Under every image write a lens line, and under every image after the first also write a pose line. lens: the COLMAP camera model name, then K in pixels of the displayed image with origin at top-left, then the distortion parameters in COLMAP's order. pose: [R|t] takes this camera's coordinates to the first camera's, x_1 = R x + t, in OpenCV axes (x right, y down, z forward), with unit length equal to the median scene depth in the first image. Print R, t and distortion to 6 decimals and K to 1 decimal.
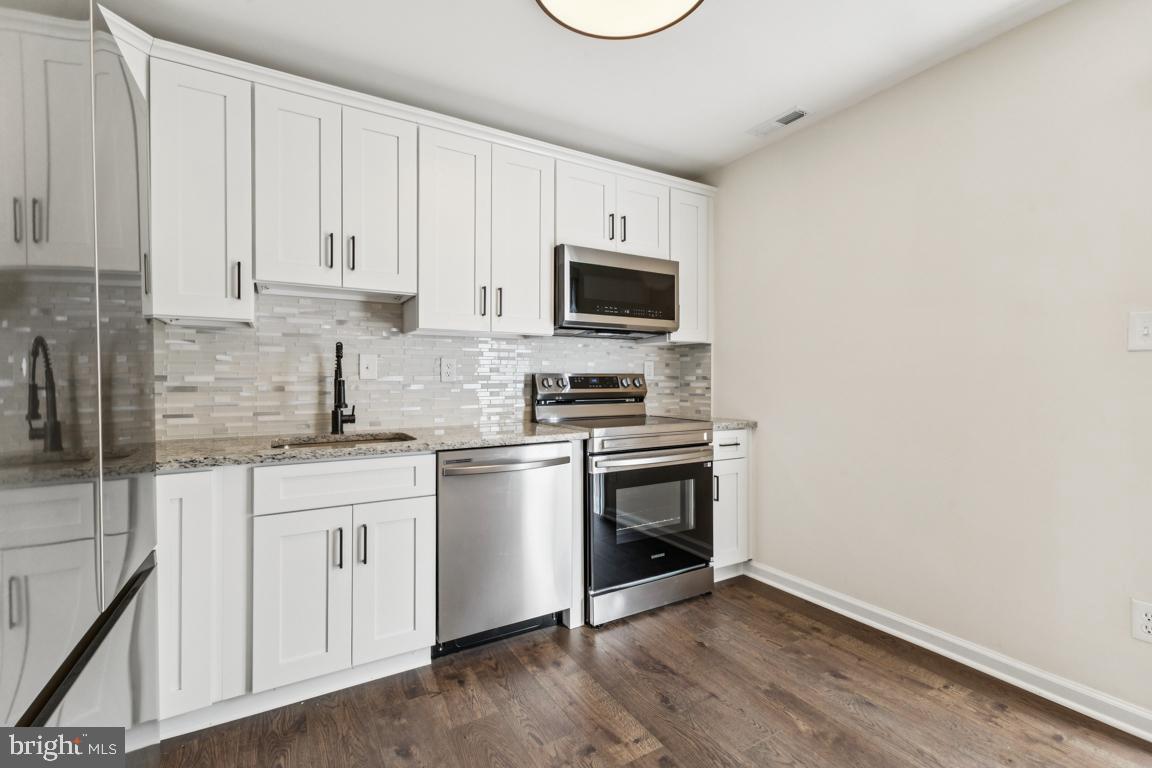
lens RADIAL K [[509.6, 0, 575.7], [0, 509.6, 376.9], [0, 0, 1]] dist [0.001043, 0.000160]
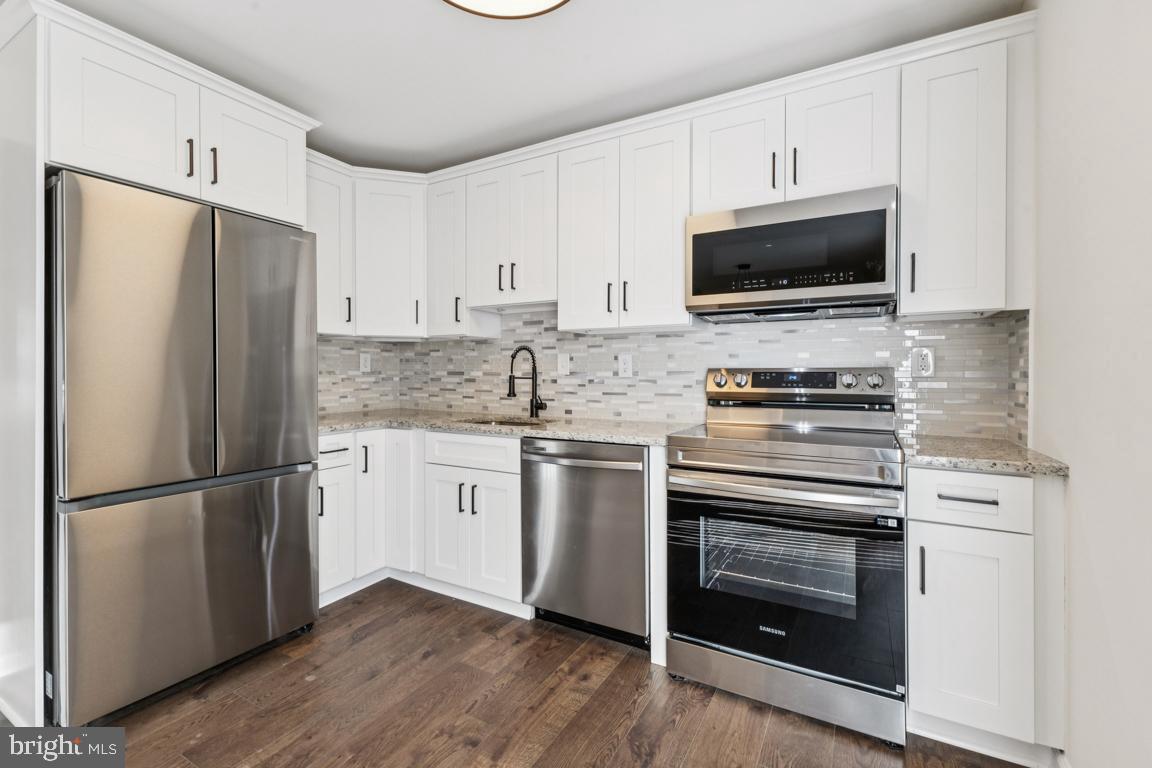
lens RADIAL K [[504.9, 0, 584.5], [0, 504.9, 372.2], [0, 0, 1]] dist [0.002538, 0.000383]
pose [[0.497428, -0.001443, -0.867504, 0.619222], [-0.000585, 0.999998, -0.001999, 0.001239], [0.867505, 0.001502, 0.497426, 0.428192]]
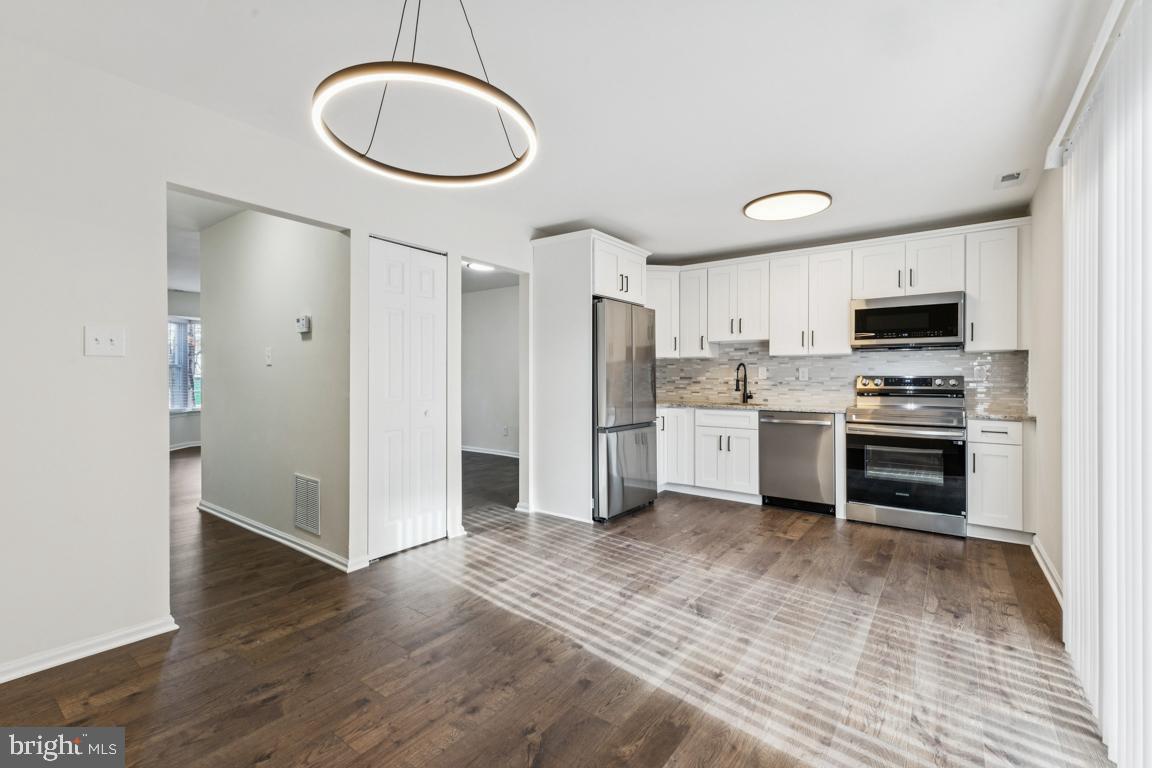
lens RADIAL K [[509.6, 0, 575.7], [0, 509.6, 376.9], [0, 0, 1]] dist [0.001043, 0.000160]
pose [[0.384301, -0.000187, -0.923208, 1.185305], [-0.002024, 0.999997, -0.001044, -0.000744], [0.923206, 0.002270, 0.384300, -0.499899]]
